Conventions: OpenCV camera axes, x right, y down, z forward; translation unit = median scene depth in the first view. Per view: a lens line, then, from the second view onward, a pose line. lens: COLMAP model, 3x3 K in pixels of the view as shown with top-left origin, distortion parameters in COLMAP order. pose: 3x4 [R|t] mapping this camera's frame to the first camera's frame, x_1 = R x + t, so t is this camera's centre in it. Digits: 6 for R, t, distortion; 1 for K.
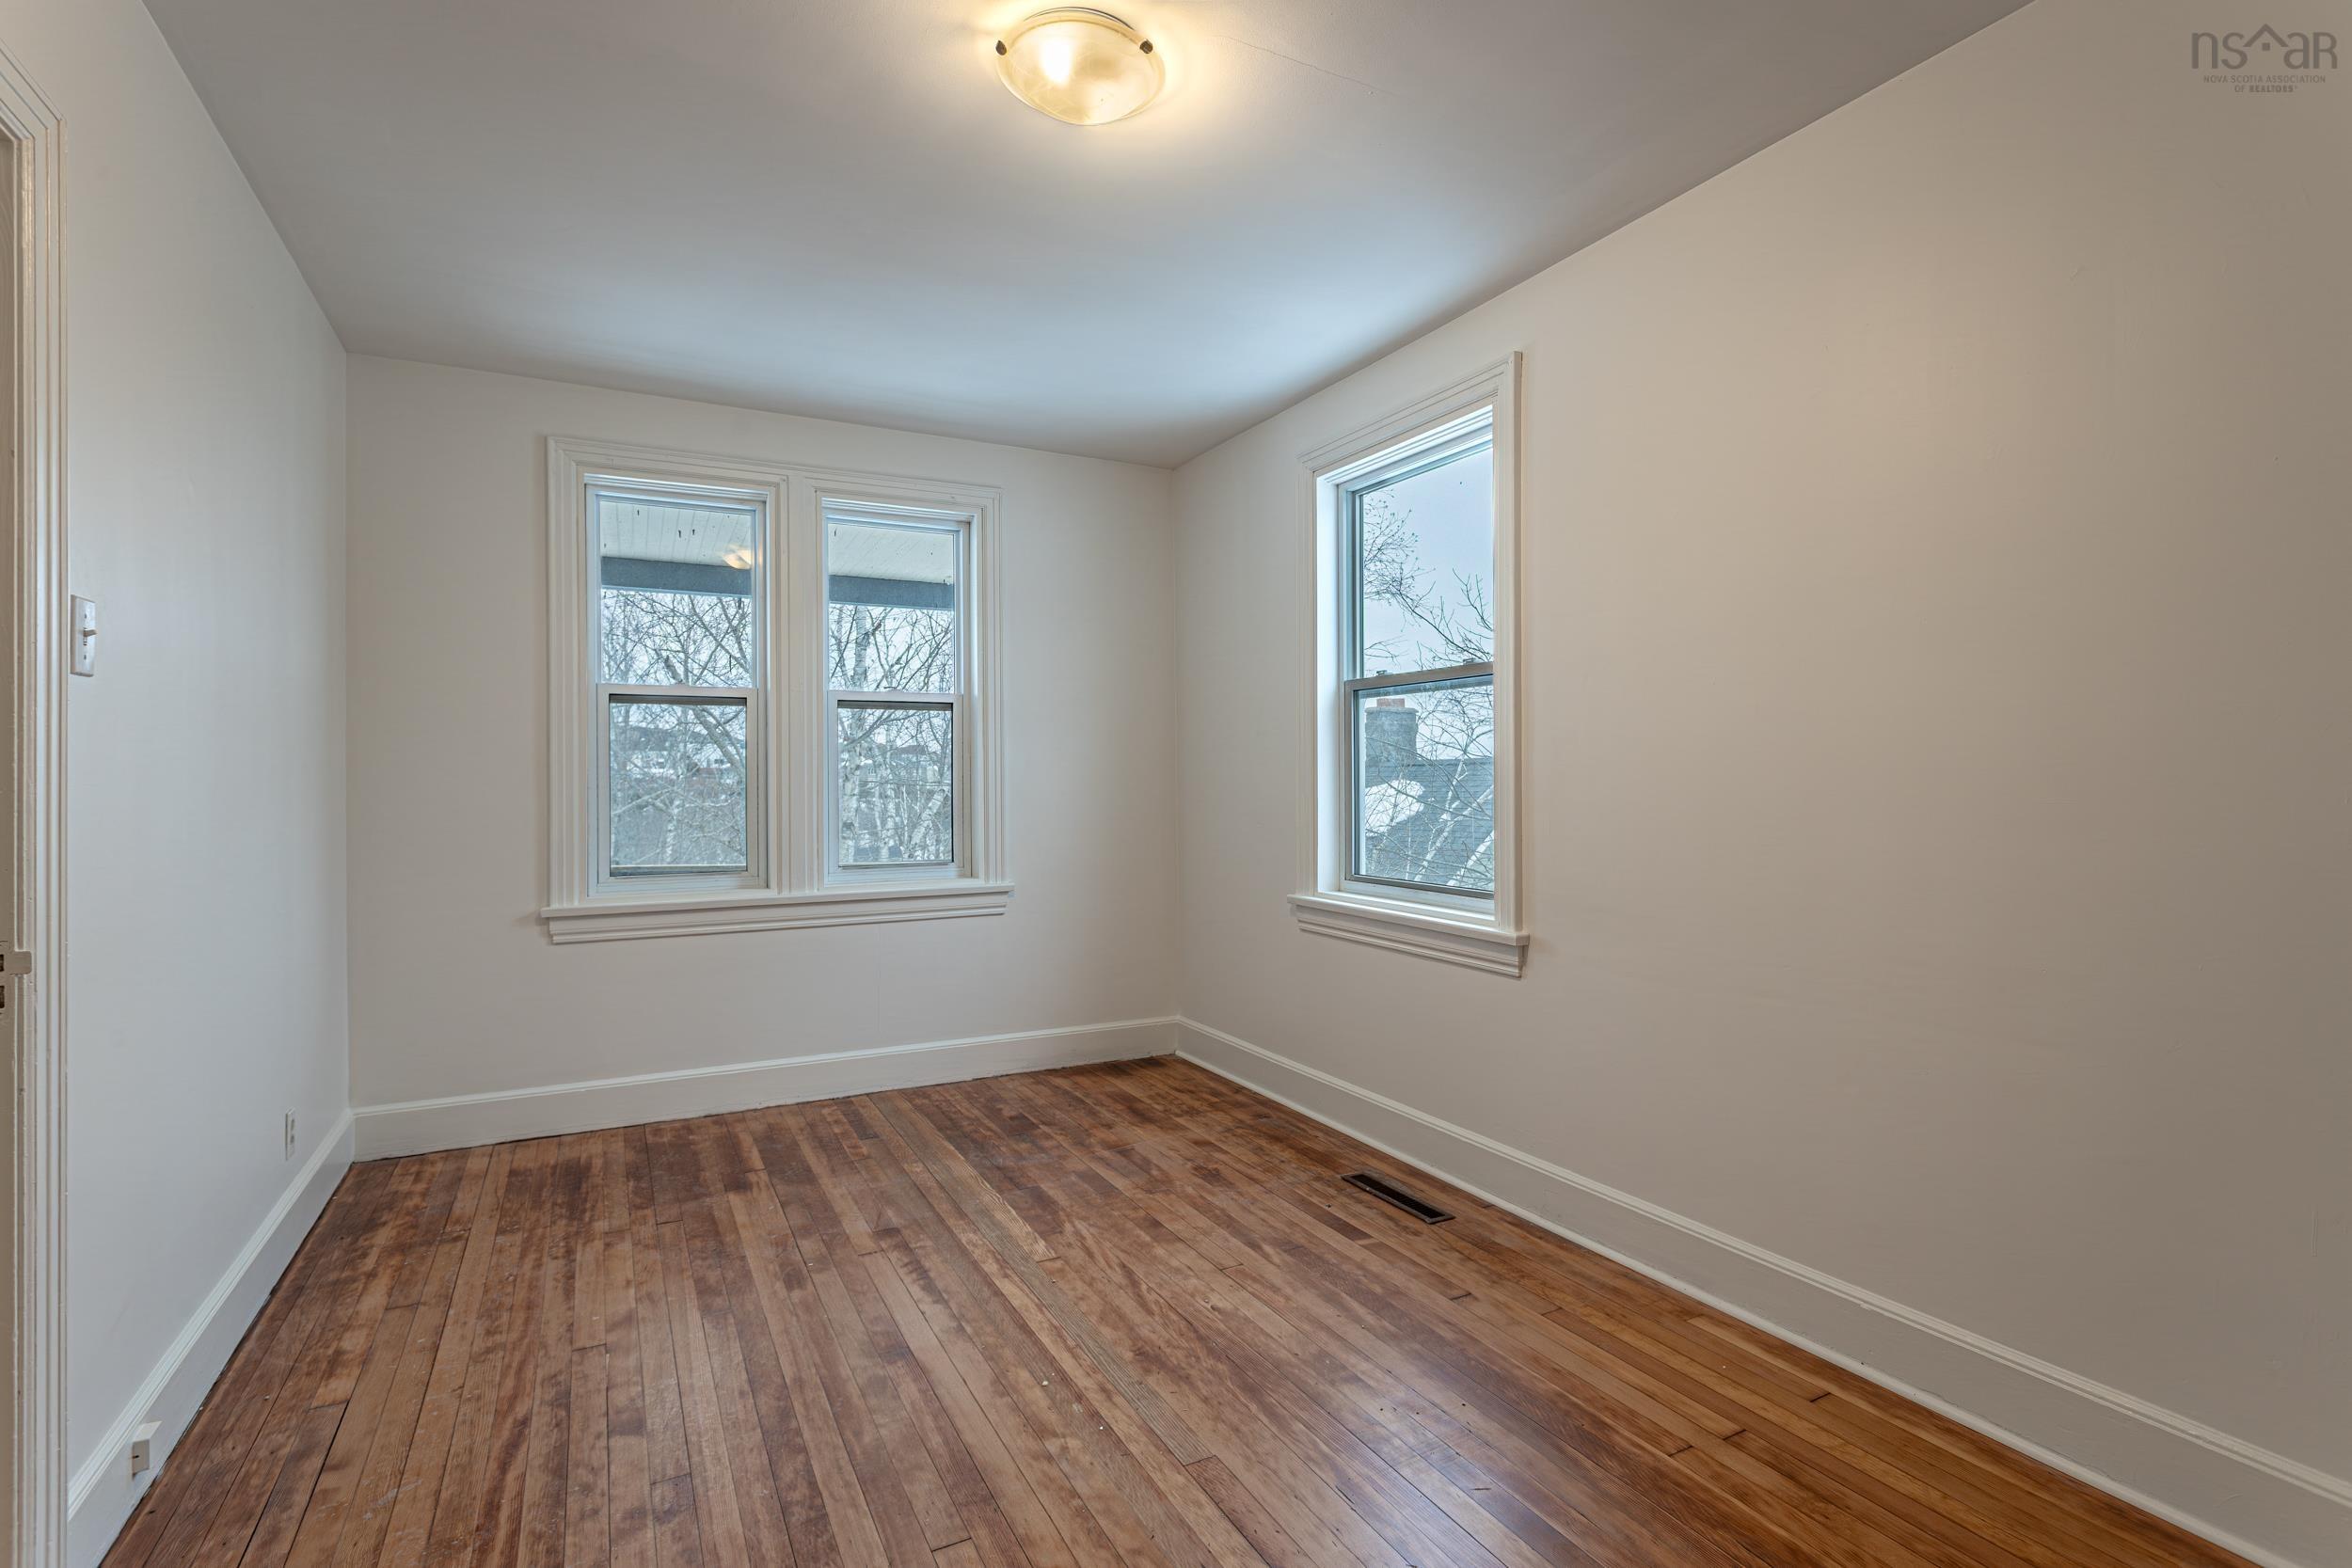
lens RADIAL K [[1114.0, 0, 1187.5], [0, 1114.0, 772.8], [0, 0, 1]] dist [-0.001317, 0.001842]
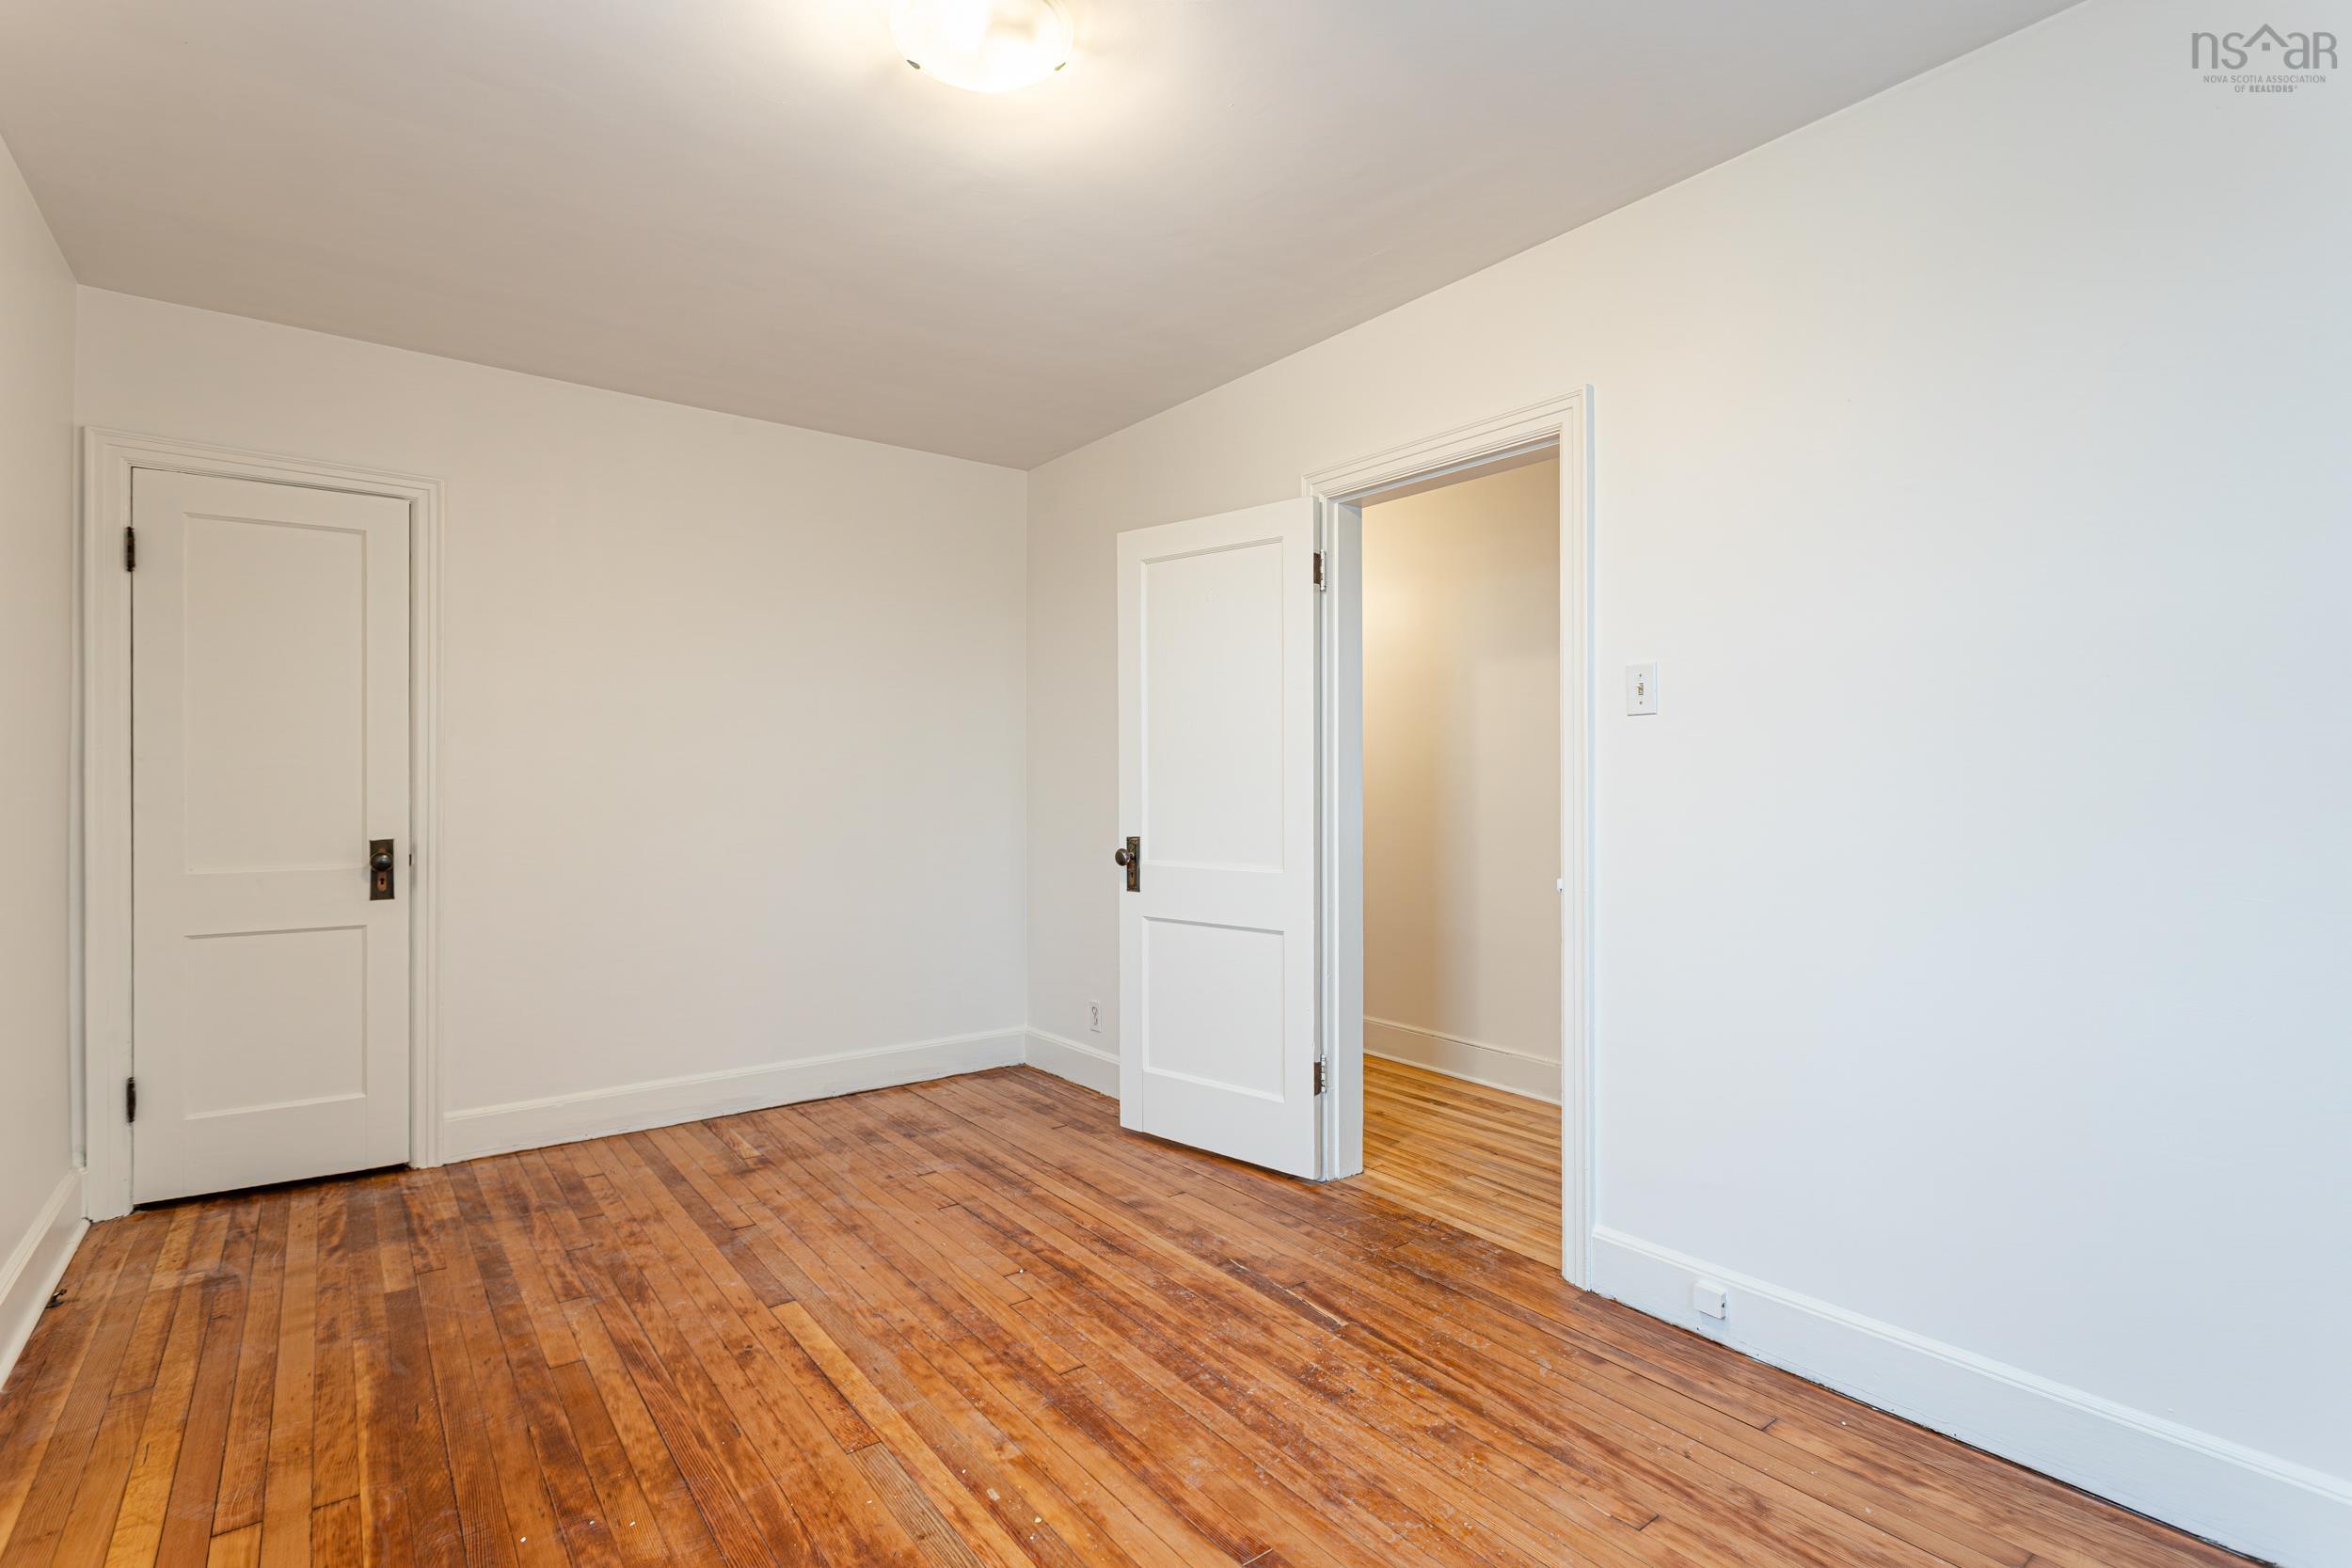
lens RADIAL K [[1114.0, 0, 1199.2], [0, 1114.0, 789.4], [0, 0, 1]] dist [-0.001317, 0.001842]
pose [[-0.983695, 0.005107, -0.179770, -0.071977], [0.003607, 0.999956, 0.008671, -0.002147], [0.179807, 0.007881, -0.983670, 1.329307]]
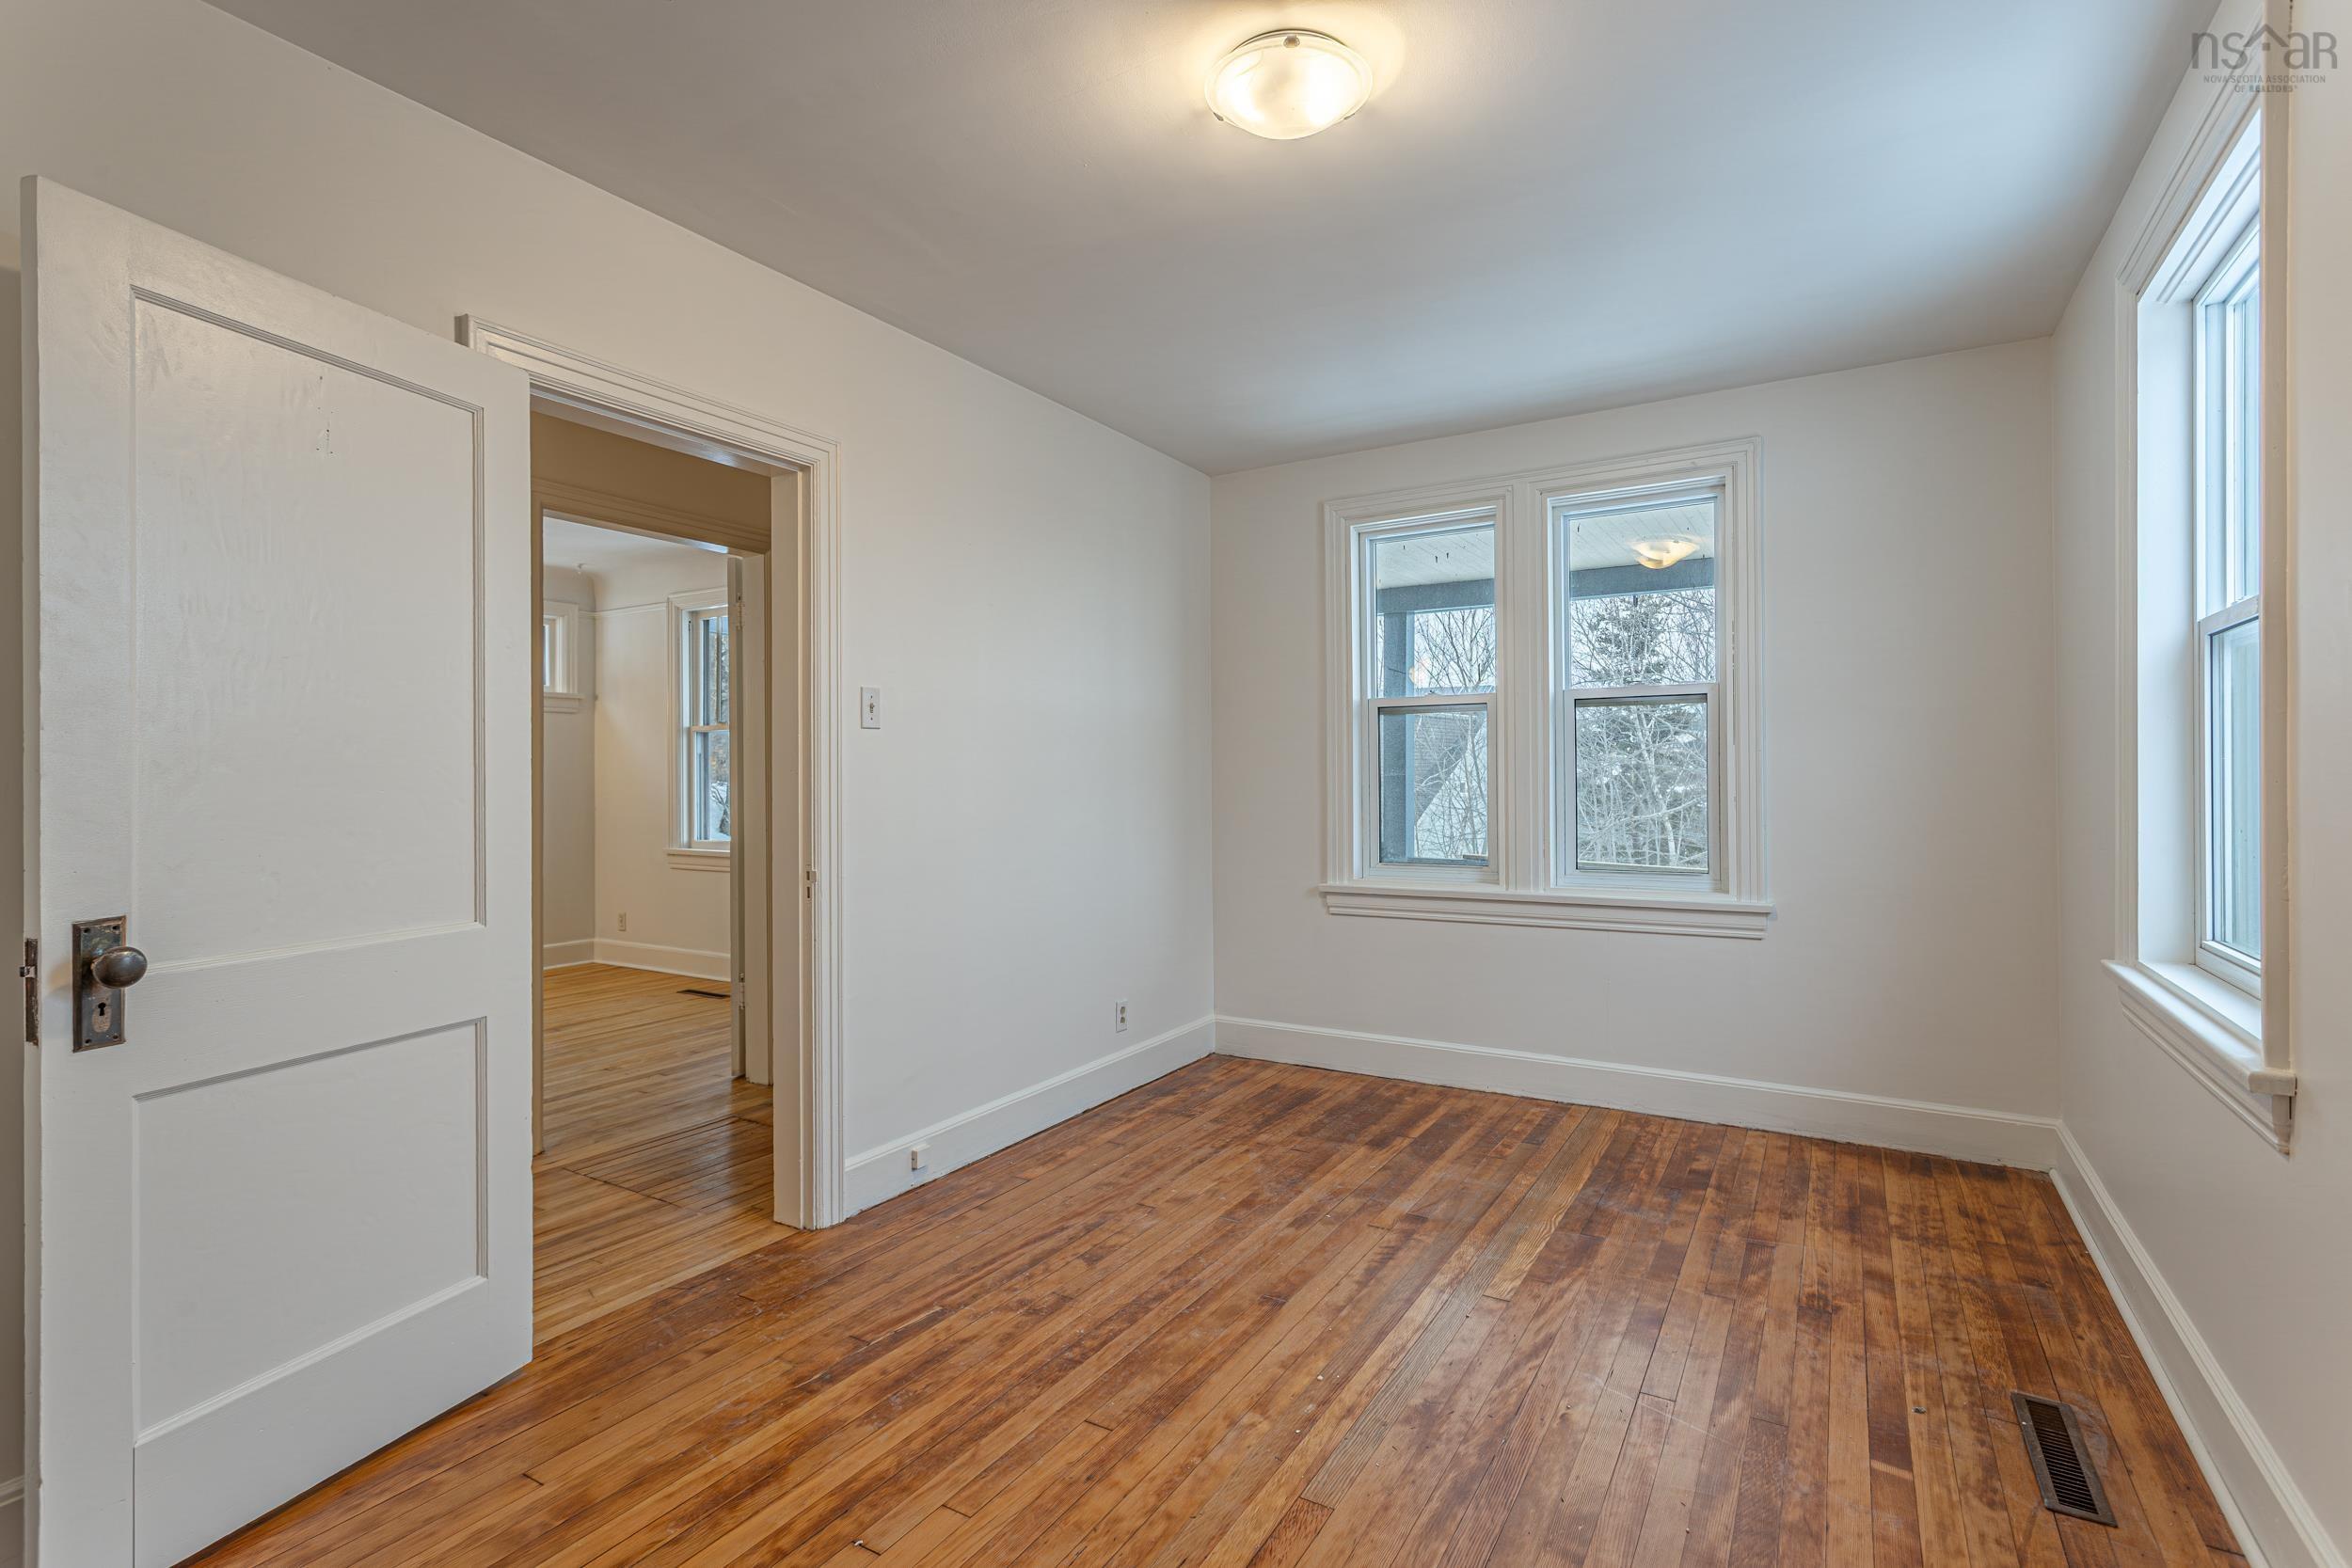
lens RADIAL K [[1114.0, 0, 1145.9], [0, 1114.0, 771.6], [0, 0, 1]] dist [-0.001317, 0.001842]
pose [[0.501286, -0.005282, -0.865266, 0.491310], [0.008719, 0.999961, -0.001053, -0.005291], [0.865238, -0.007017, 0.501313, 0.257379]]
